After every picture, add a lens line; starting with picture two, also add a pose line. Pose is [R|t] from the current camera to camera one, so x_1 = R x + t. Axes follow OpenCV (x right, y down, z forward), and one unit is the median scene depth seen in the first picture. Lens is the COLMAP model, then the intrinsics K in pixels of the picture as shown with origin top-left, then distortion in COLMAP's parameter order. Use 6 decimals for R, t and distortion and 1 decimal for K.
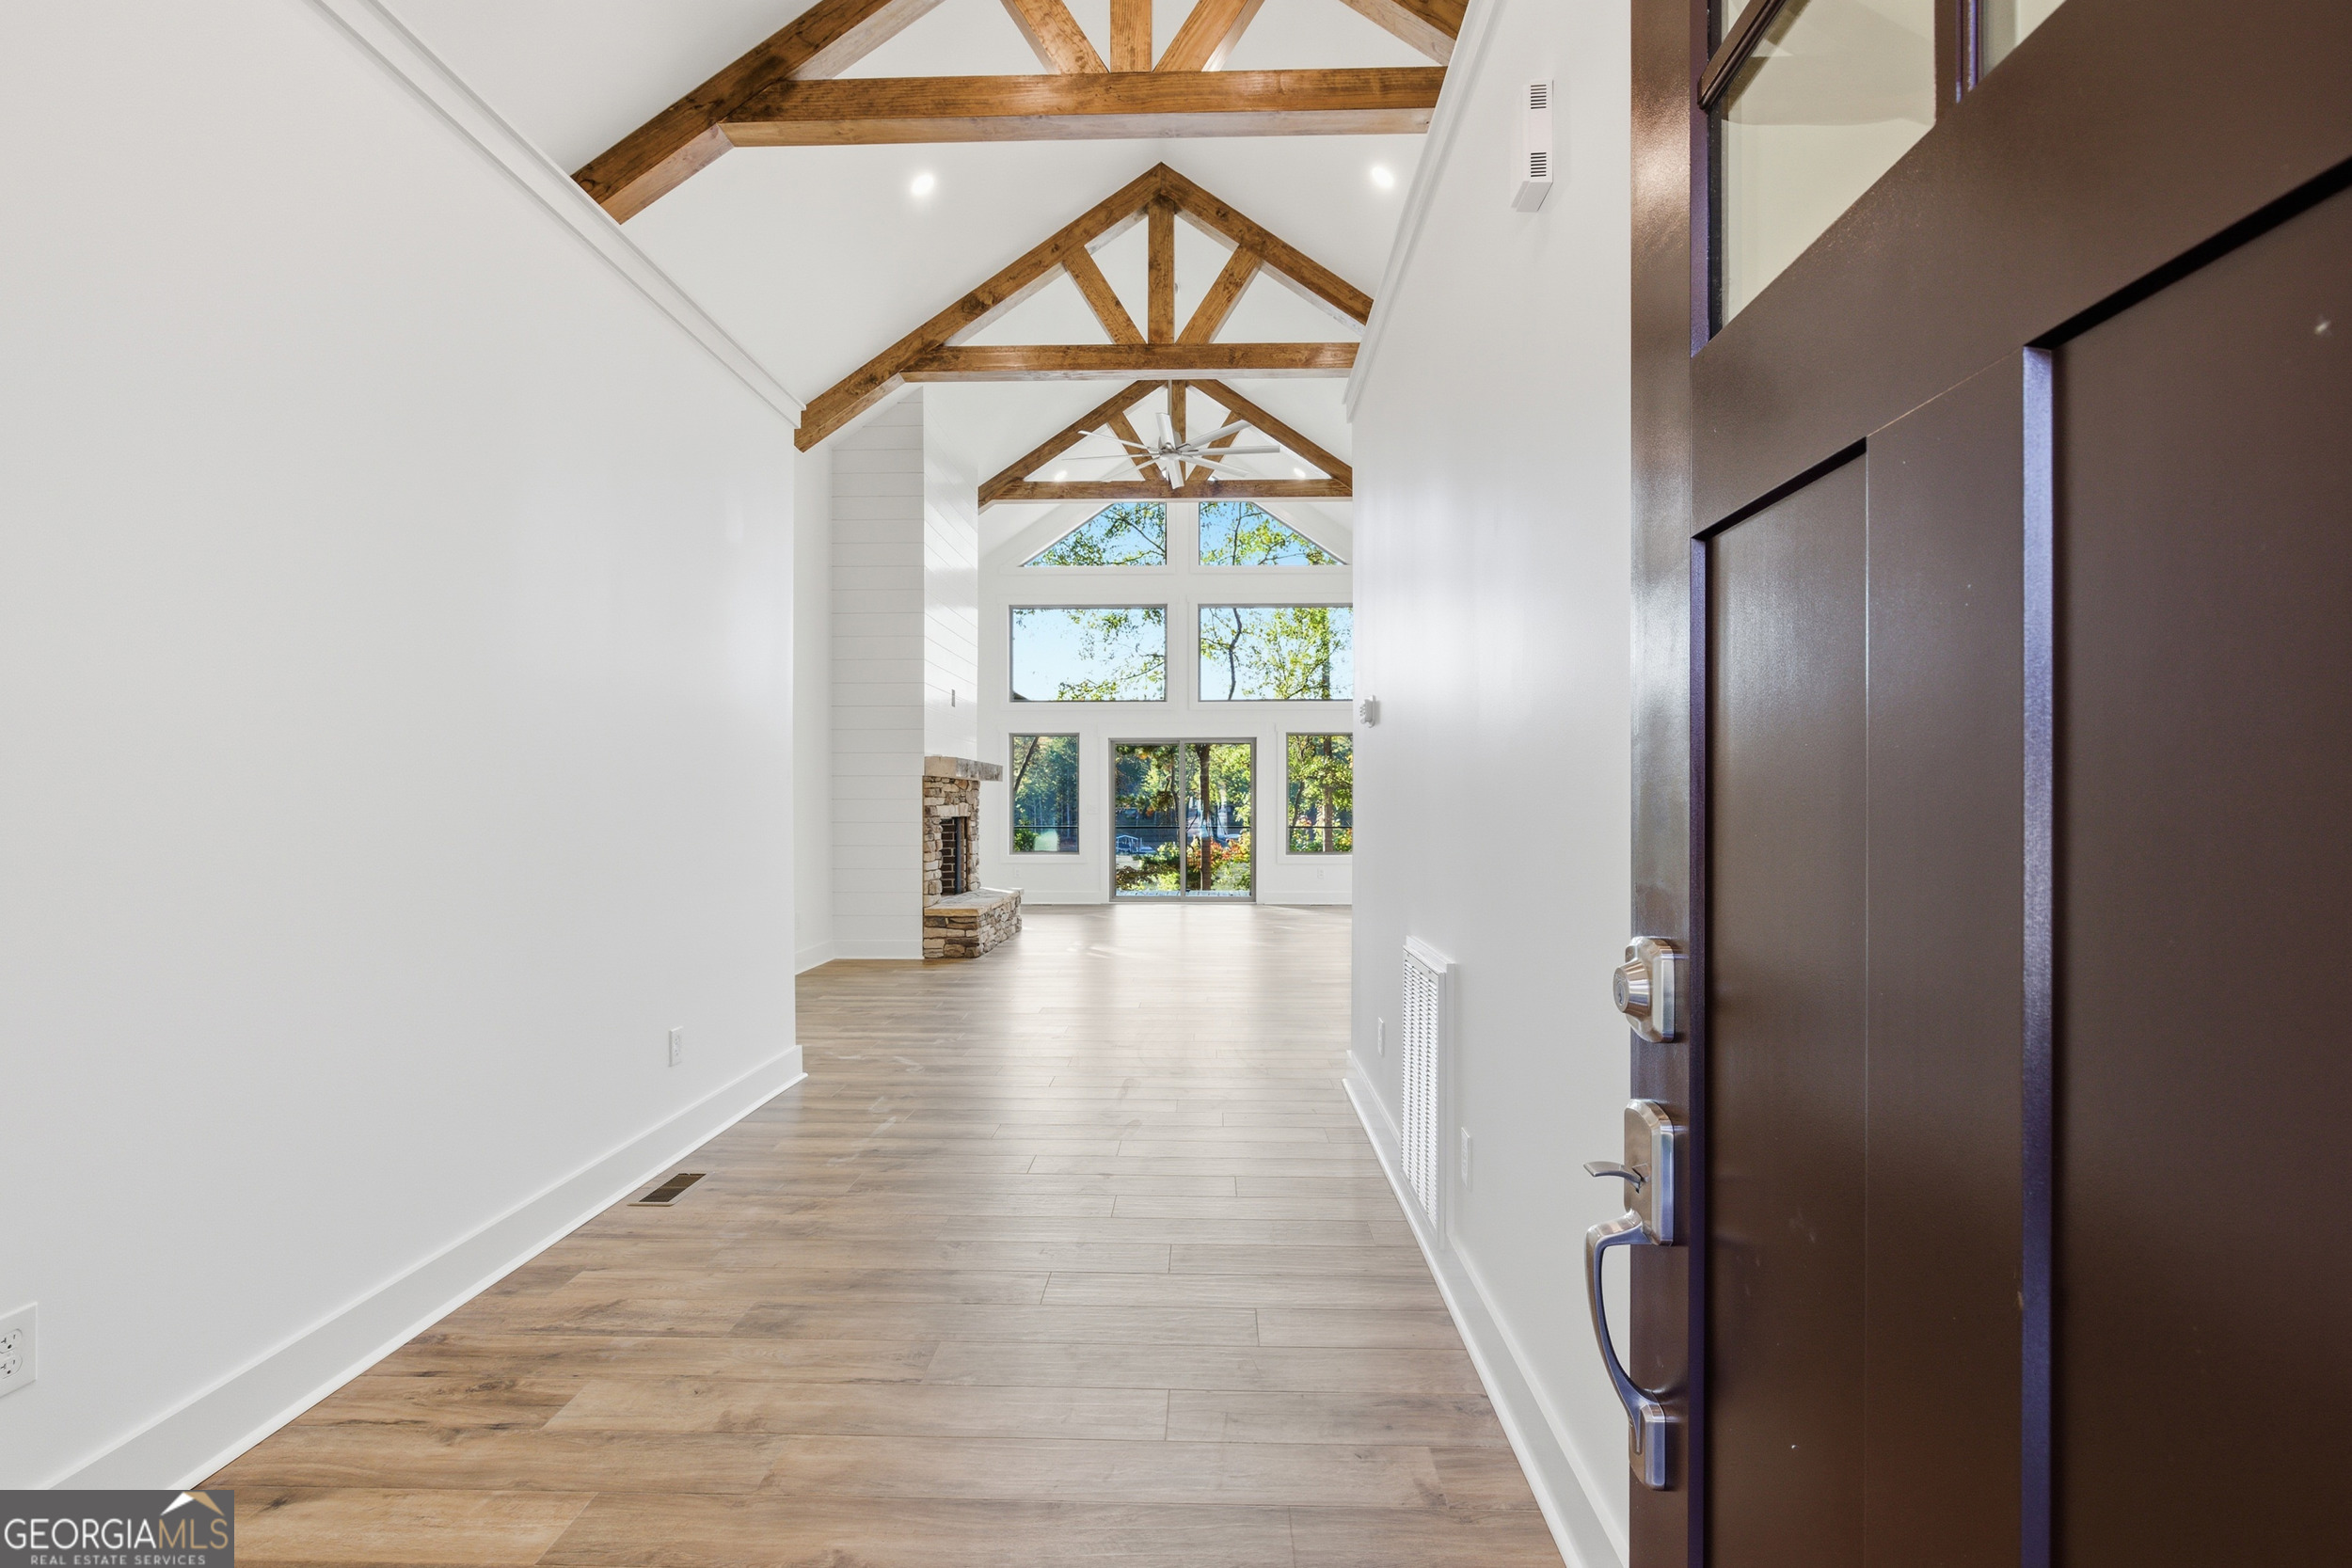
lens RADIAL K [[1072.3, 0, 1174.9], [0, 1072.3, 793.3], [0, 0, 1]] dist [0.000316, -0.000131]
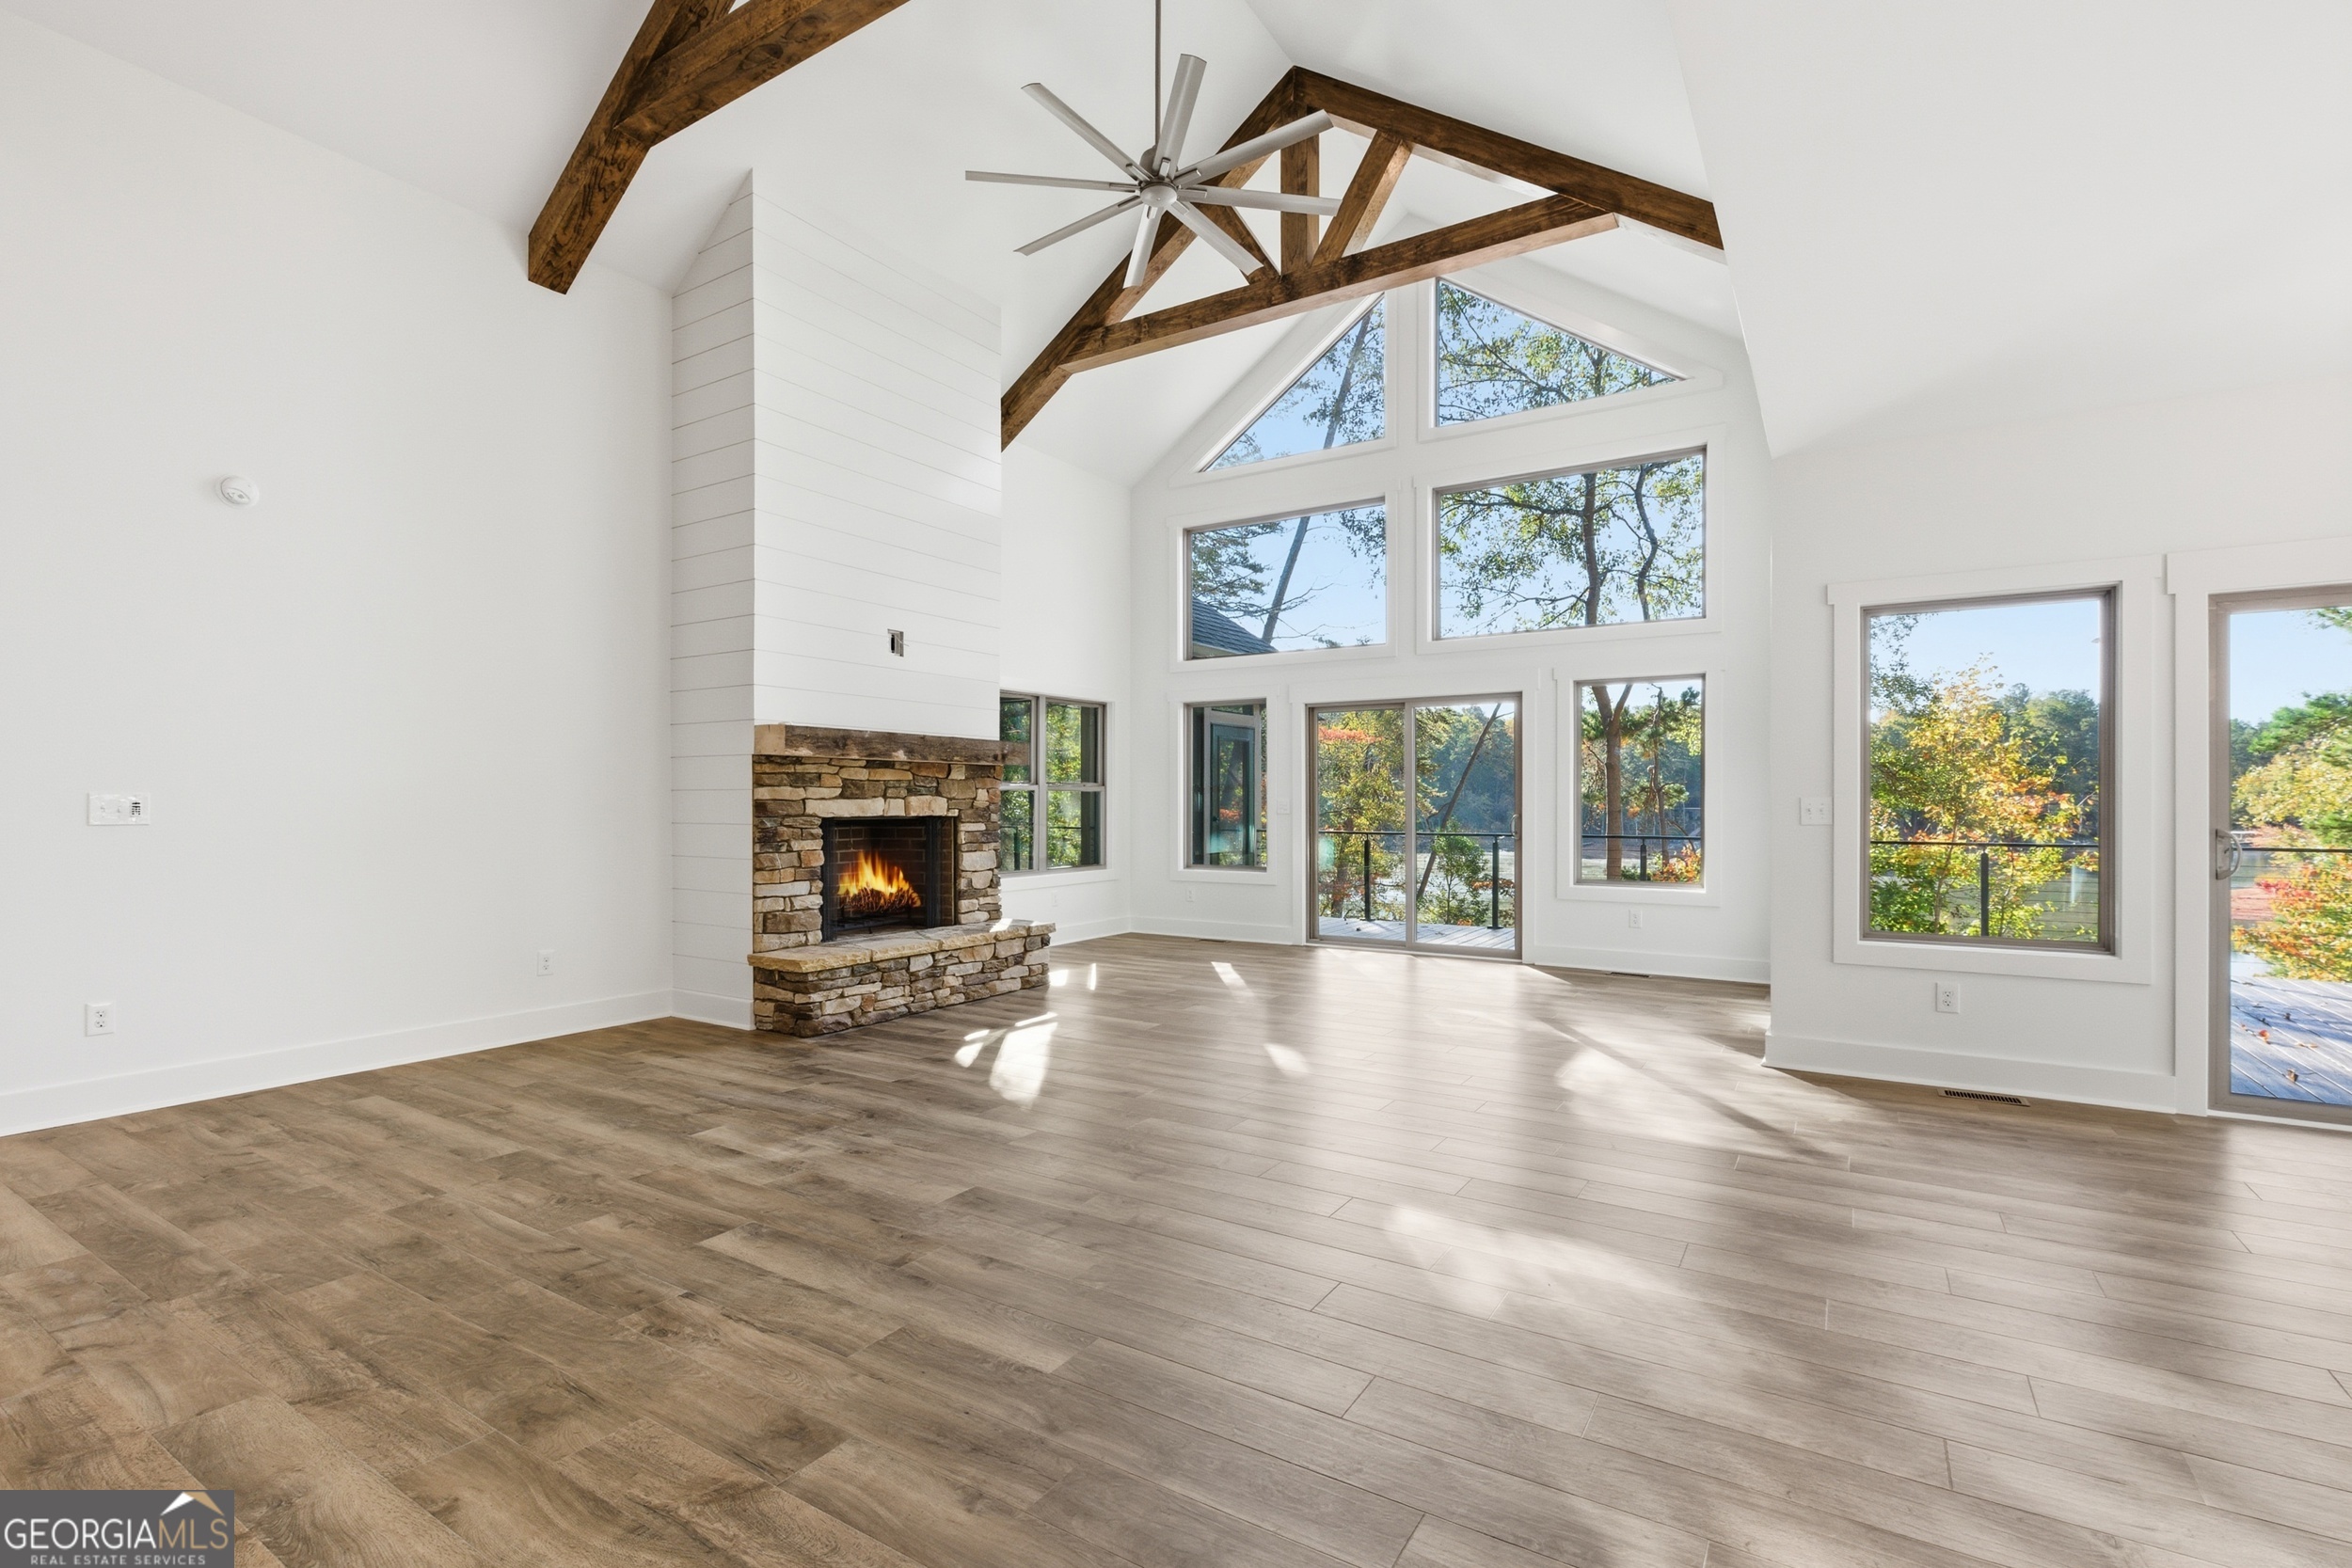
lens RADIAL K [[1072.3, 0, 1180.7], [0, 1072.3, 786.2], [0, 0, 1]] dist [0.000316, -0.000131]
pose [[0.859402, -0.003761, -0.511287, 0.331991], [0.003790, 0.999992, -0.000985, 0.005173], [0.511286, -0.001091, 0.859410, 0.563778]]
